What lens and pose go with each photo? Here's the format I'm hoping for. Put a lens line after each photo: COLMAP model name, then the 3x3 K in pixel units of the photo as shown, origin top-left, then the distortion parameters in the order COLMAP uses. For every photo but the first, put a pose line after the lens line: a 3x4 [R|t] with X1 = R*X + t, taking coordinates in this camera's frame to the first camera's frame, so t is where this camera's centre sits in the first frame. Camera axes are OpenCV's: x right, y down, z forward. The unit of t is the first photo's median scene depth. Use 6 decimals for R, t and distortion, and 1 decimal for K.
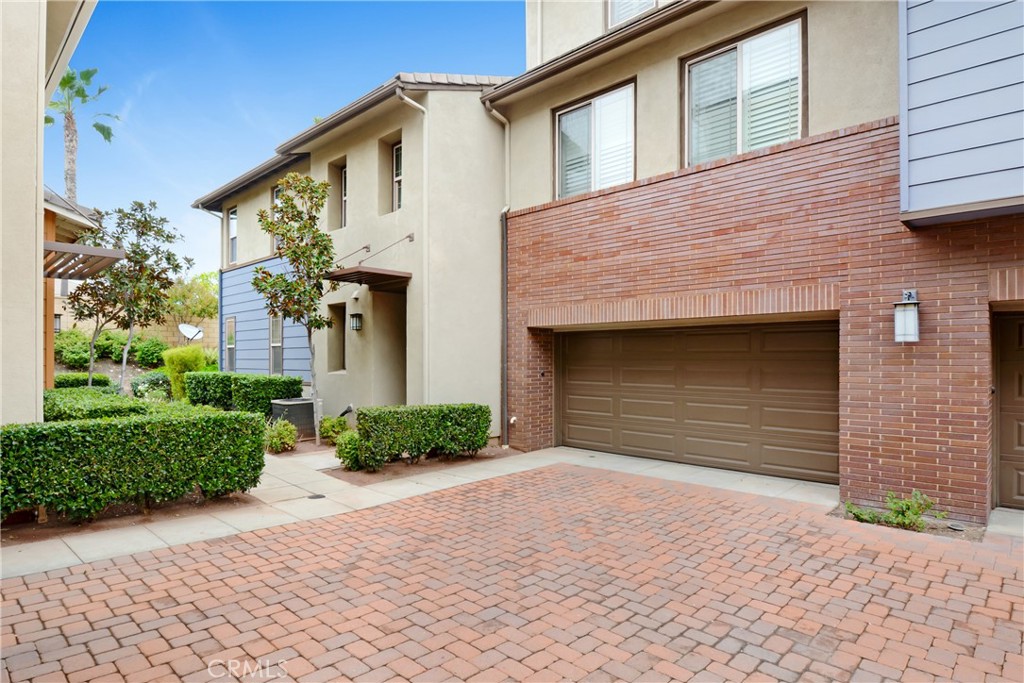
lens RADIAL K [[553.0, 0, 508.8], [0, 553.0, 344.2], [0, 0, 1]] dist [0.002247, 0.000189]
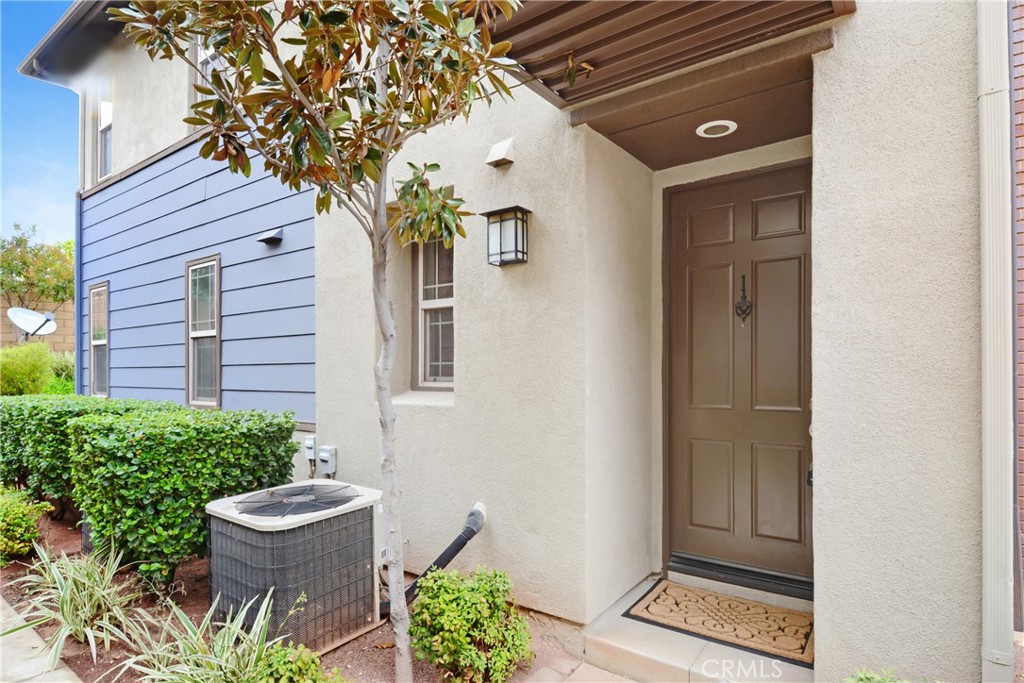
lens RADIAL K [[553.0, 0, 516.0], [0, 553.0, 347.0], [0, 0, 1]] dist [0.002247, 0.000189]
pose [[0.989543, -0.007936, 0.144020, -0.249340], [0.008846, 0.999945, -0.005676, 0.017502], [-0.143967, 0.006890, 0.989559, 0.553248]]
